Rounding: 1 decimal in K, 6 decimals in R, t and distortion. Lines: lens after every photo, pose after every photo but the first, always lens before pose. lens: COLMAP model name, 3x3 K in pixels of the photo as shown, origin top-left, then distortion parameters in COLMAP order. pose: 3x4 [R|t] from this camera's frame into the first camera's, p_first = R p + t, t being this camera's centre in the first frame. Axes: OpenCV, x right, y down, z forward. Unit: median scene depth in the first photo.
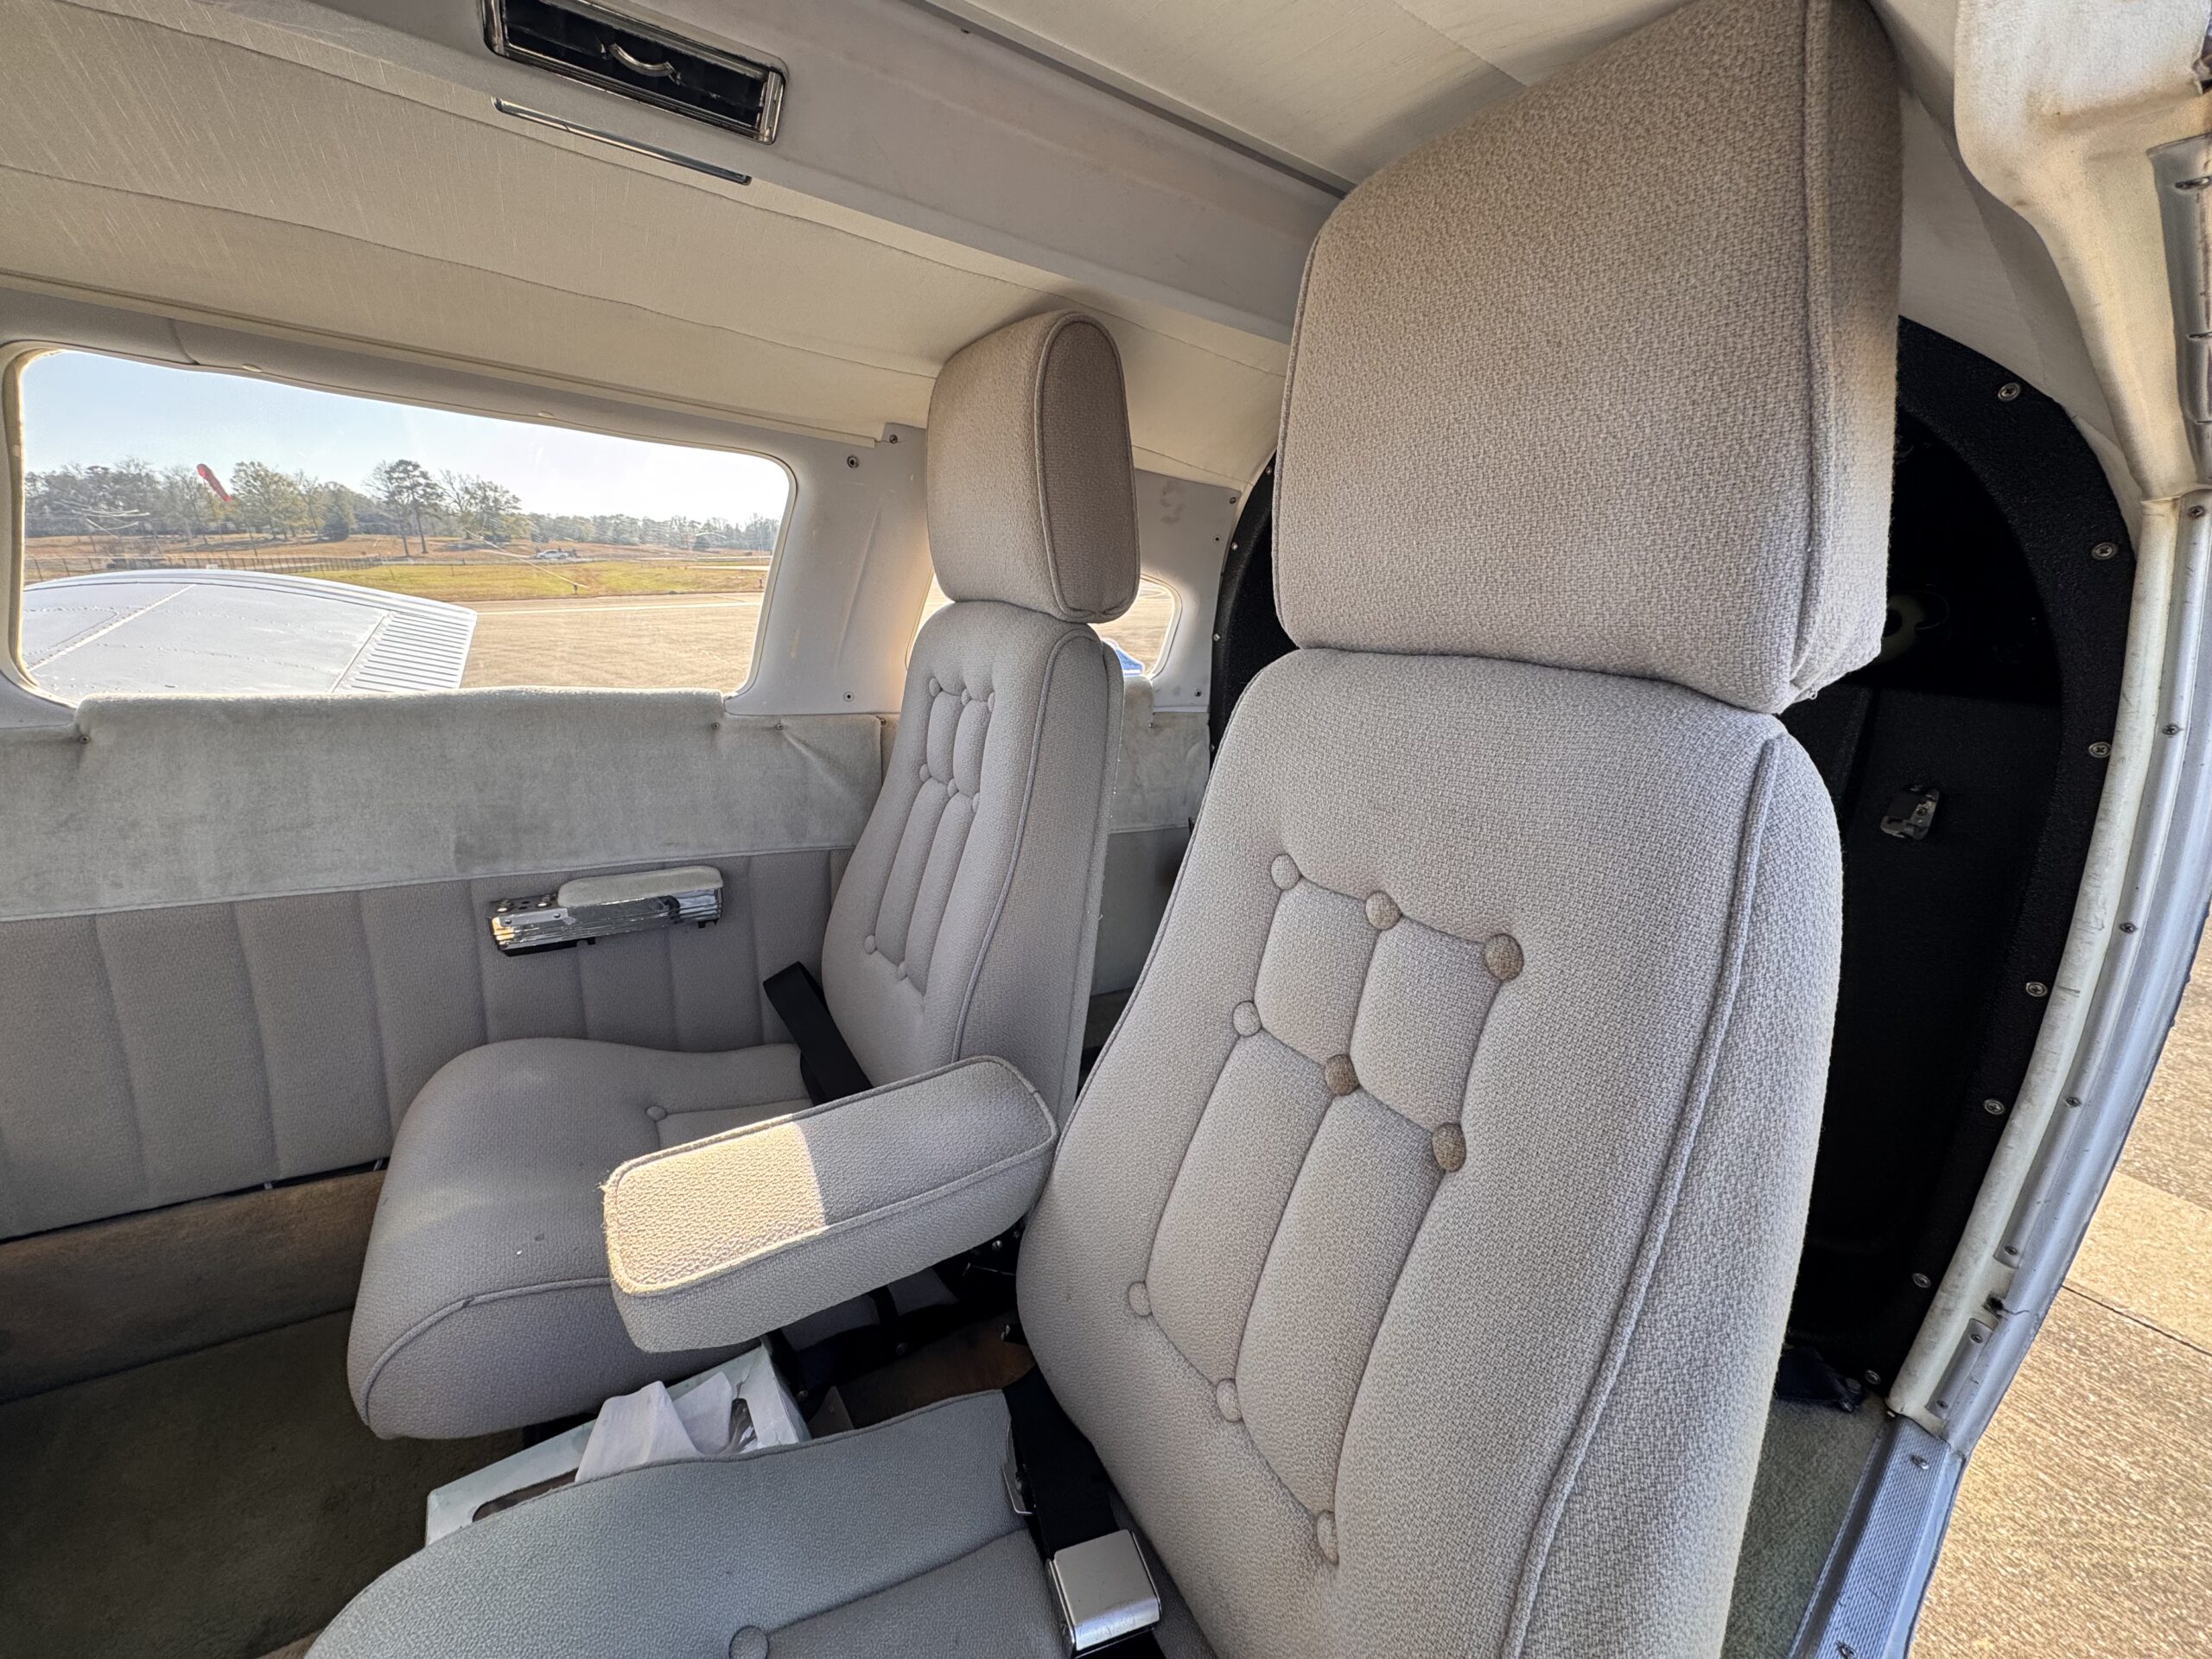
lens RADIAL K [[884.3, 0, 1105.5], [0, 884.3, 838.2], [0, 0, 1]] dist [-0.000485, 0.000079]
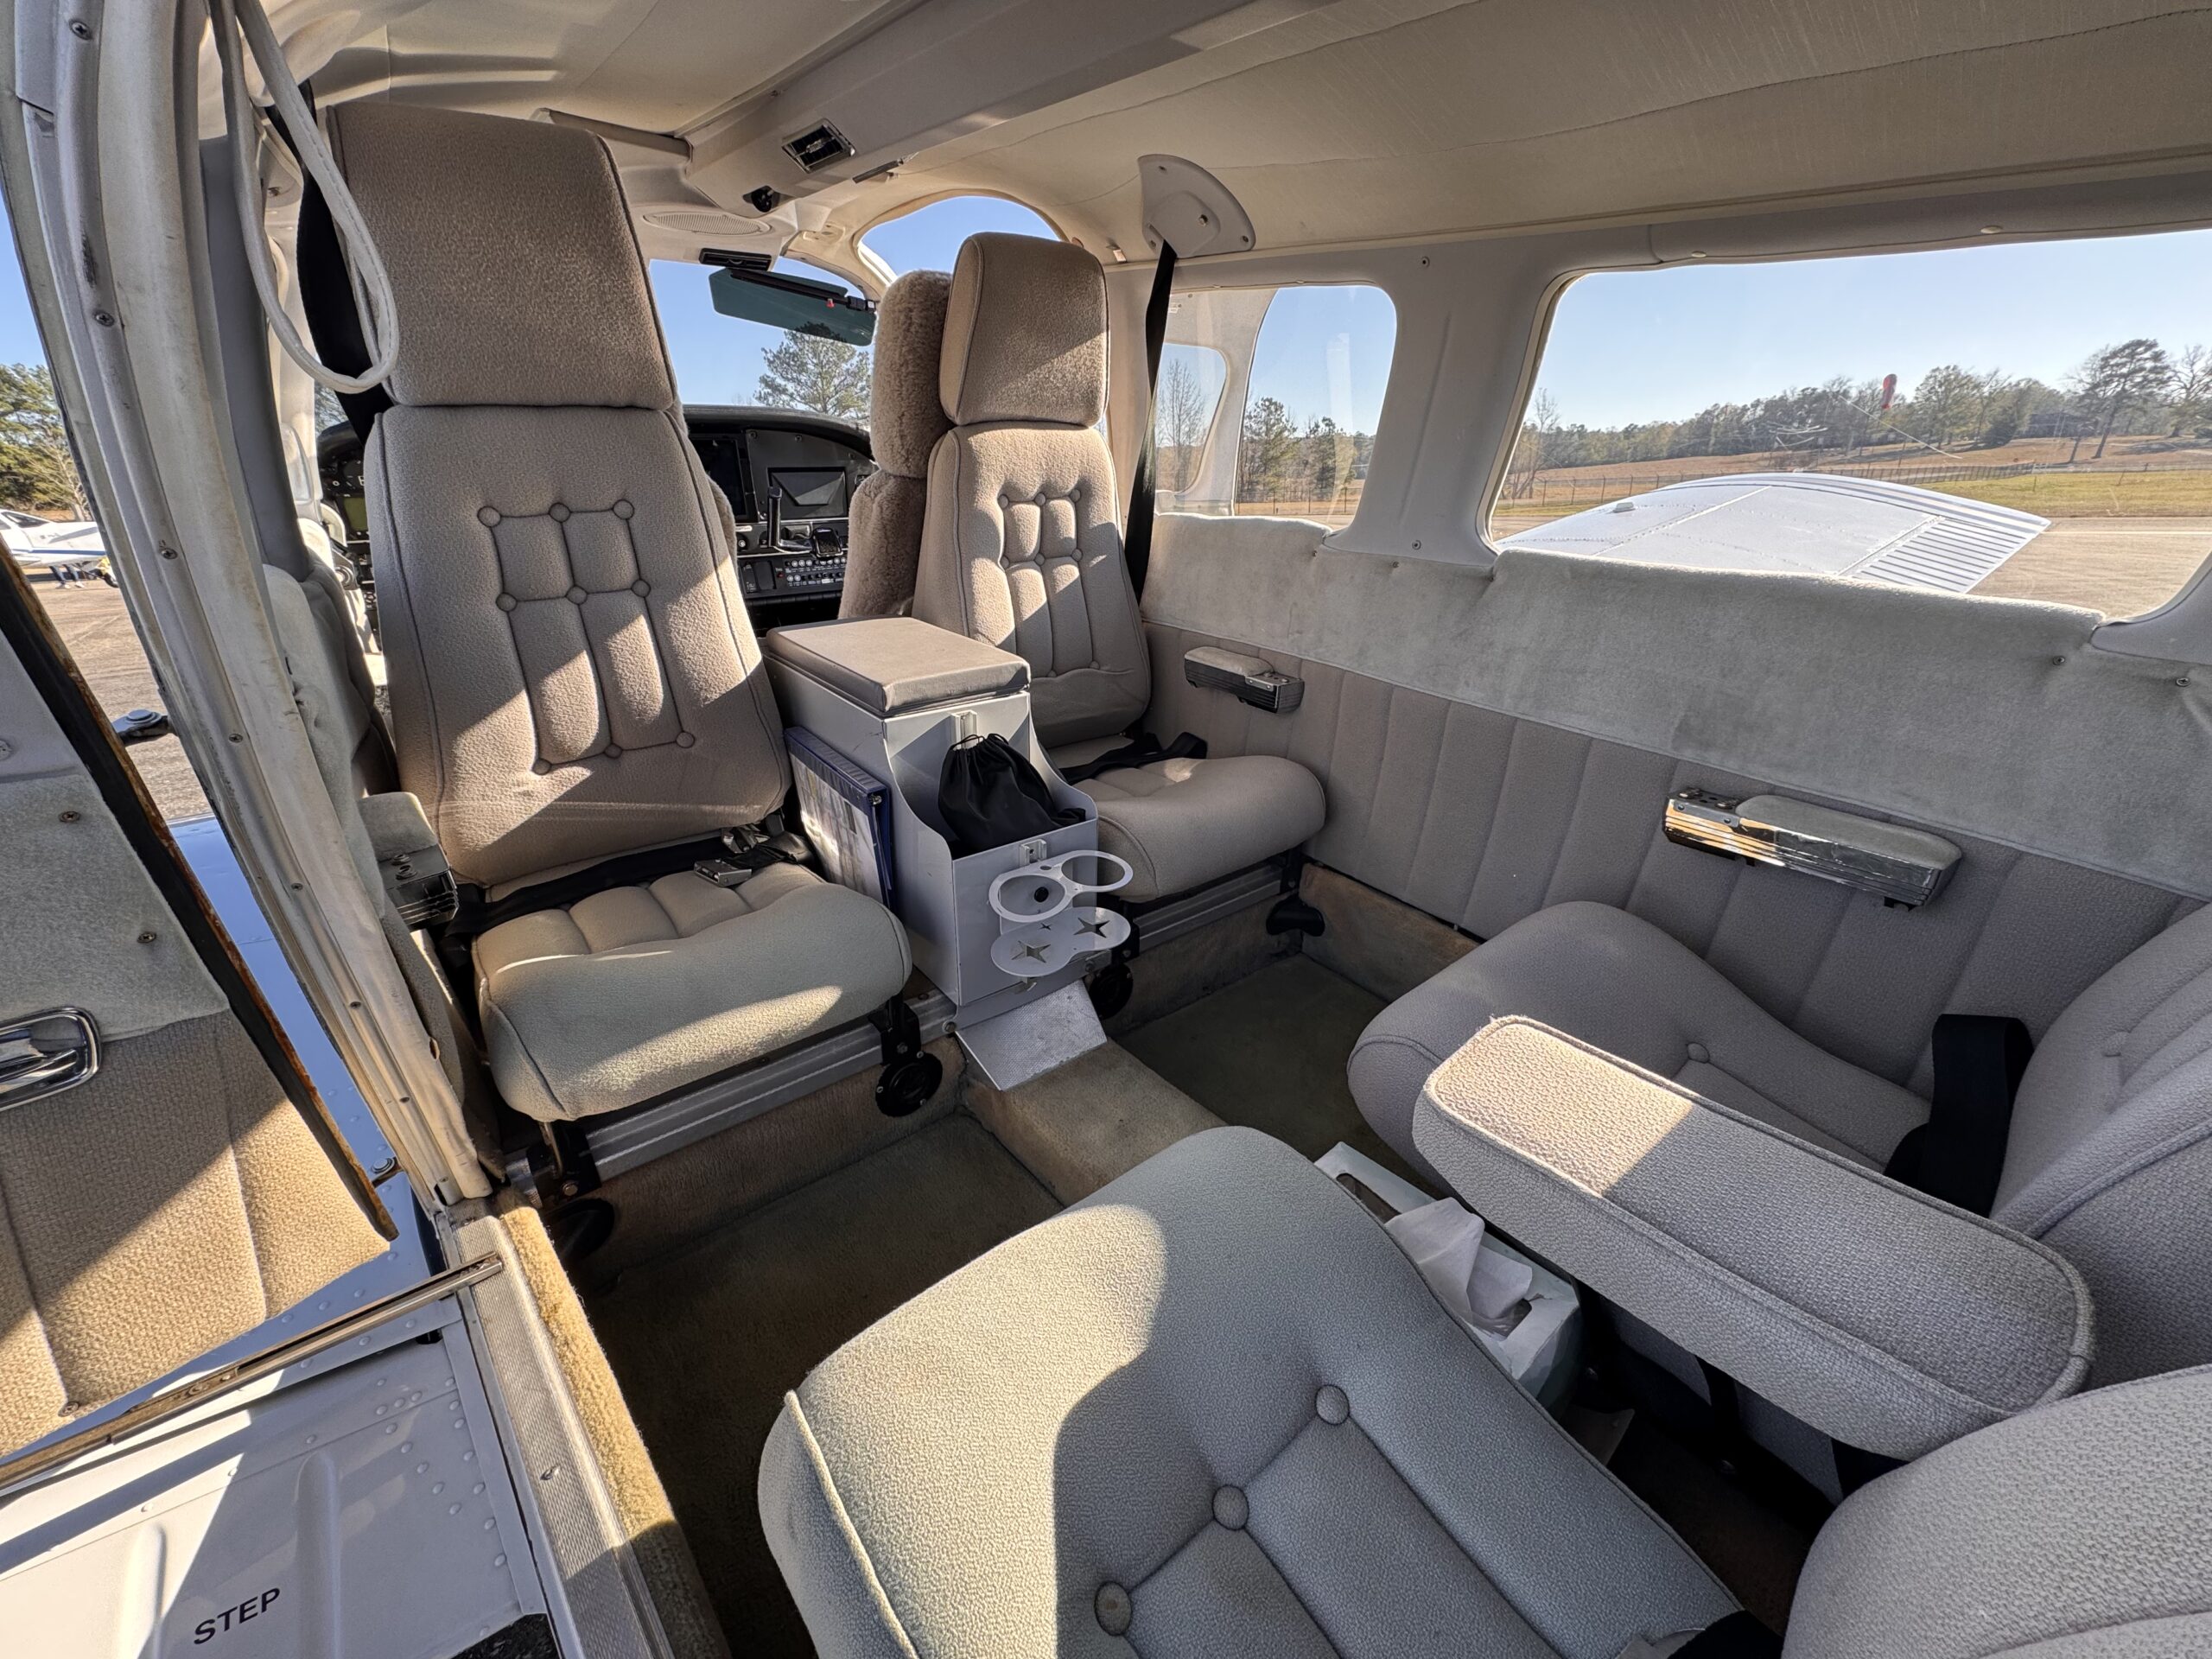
lens RADIAL K [[884.3, 0, 1105.5], [0, 884.3, 838.2], [0, 0, 1]] dist [-0.000485, 0.000079]
pose [[0.119905, 0.361997, -0.924435, 0.184823], [-0.280517, 0.905563, 0.318222, -0.010196], [0.952330, 0.221163, 0.210128, 0.172701]]
